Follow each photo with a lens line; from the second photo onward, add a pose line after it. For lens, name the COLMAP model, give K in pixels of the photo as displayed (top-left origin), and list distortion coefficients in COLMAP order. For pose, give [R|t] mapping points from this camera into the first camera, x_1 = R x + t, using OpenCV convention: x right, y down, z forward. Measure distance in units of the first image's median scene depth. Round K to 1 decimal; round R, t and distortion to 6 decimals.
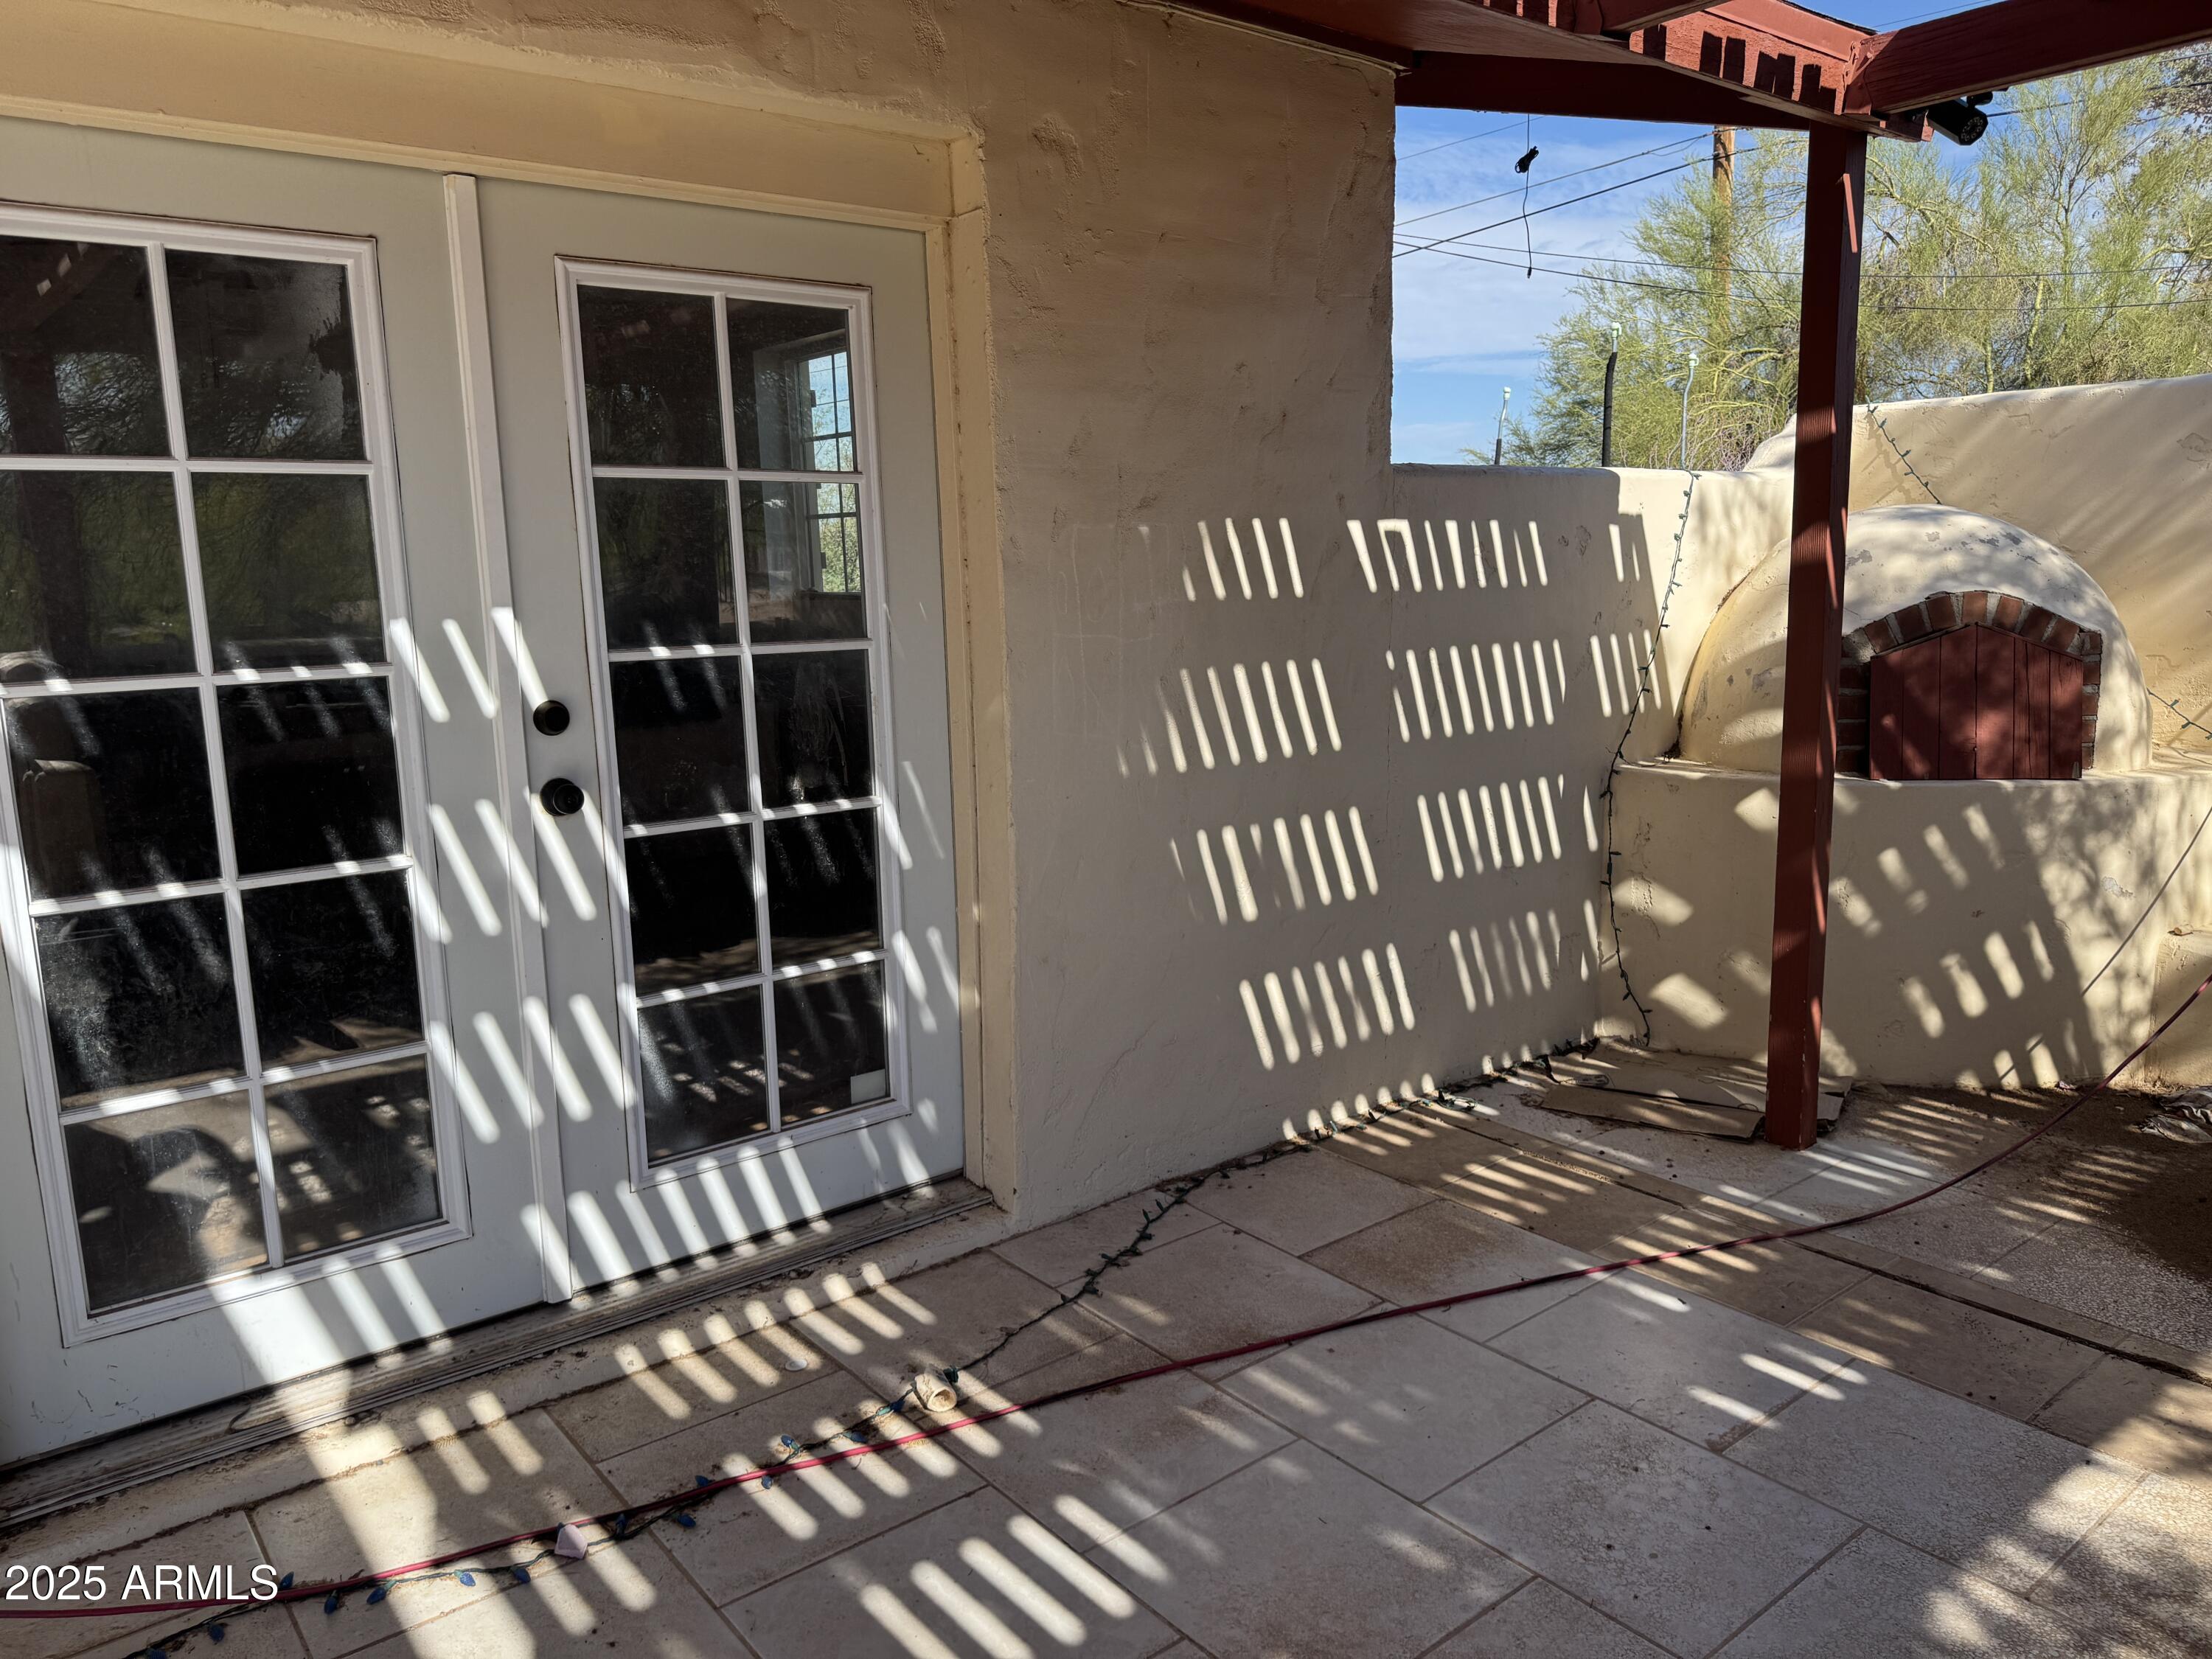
lens RADIAL K [[1546.6, 0, 1113.6], [0, 1546.6, 871.6], [0, 0, 1]] dist [-0.002169, -0.026206]
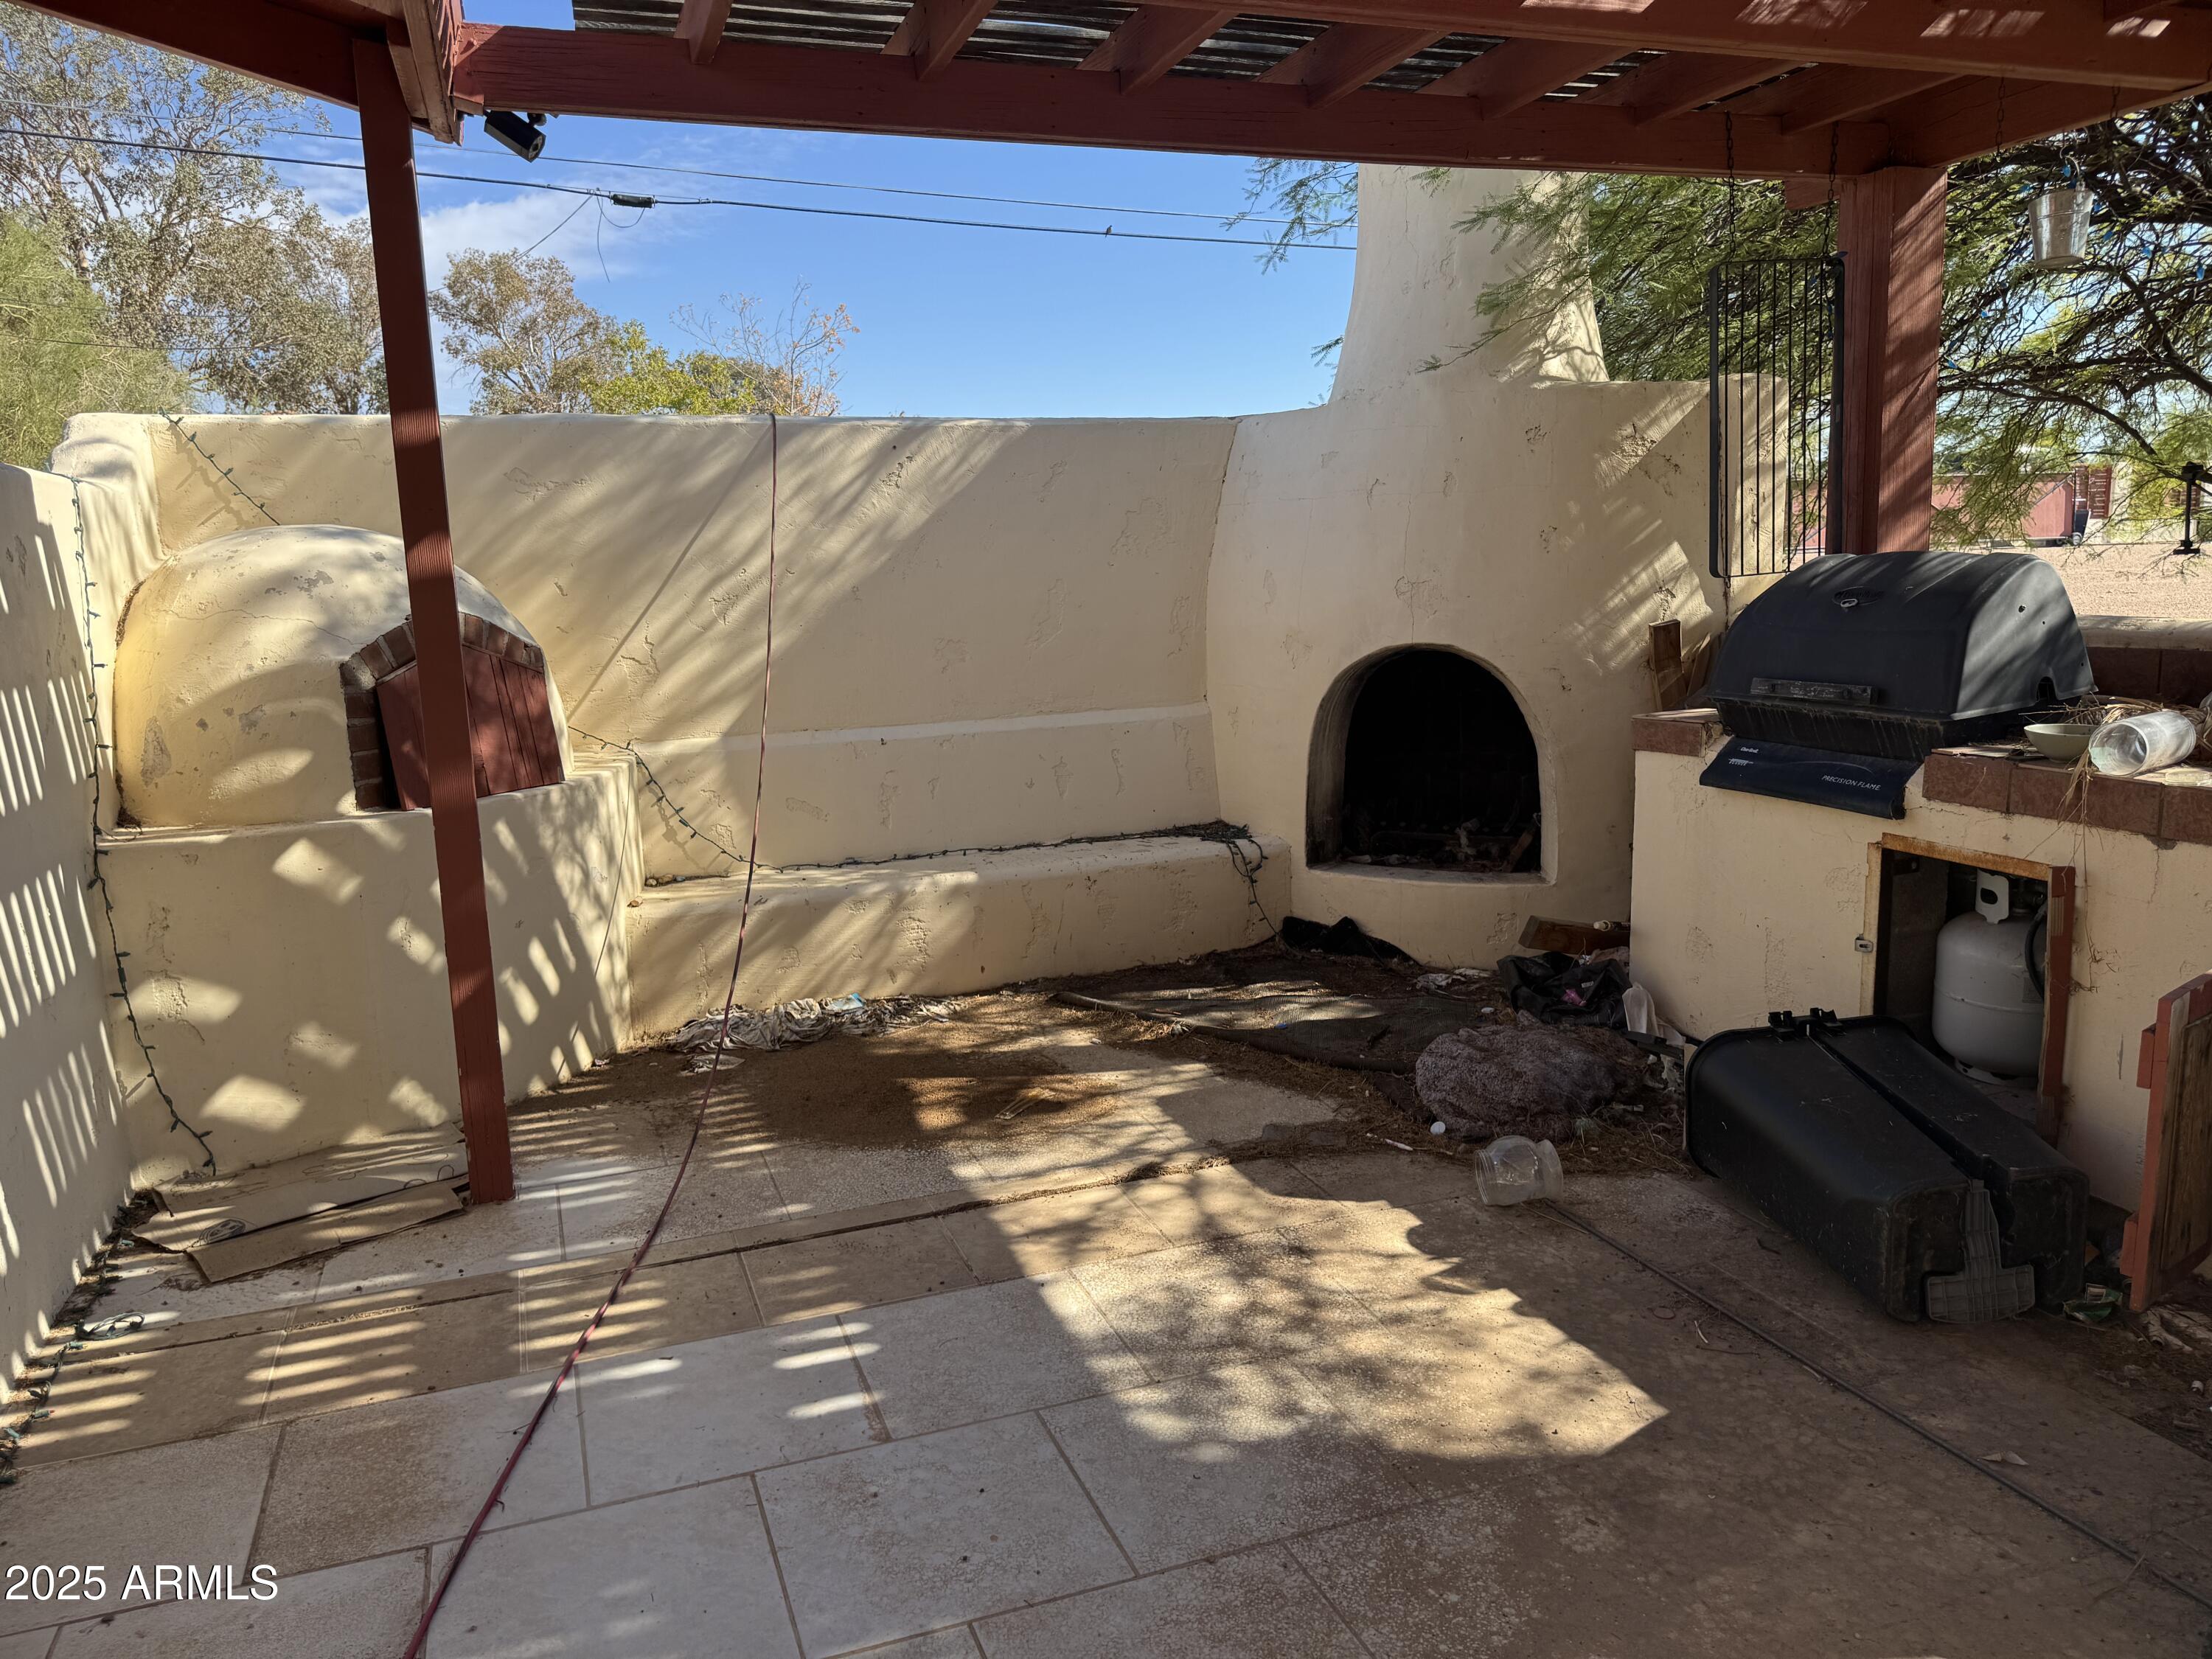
lens RADIAL K [[1553.9, 0, 1105.4], [0, 1553.9, 841.8], [0, 0, 1]] dist [0.001739, -0.003065]
pose [[0.307294, -0.158864, 0.938261, -0.279469], [0.211895, 0.972636, 0.095285, -0.041013], [-0.927724, 0.169532, 0.332547, 0.294719]]
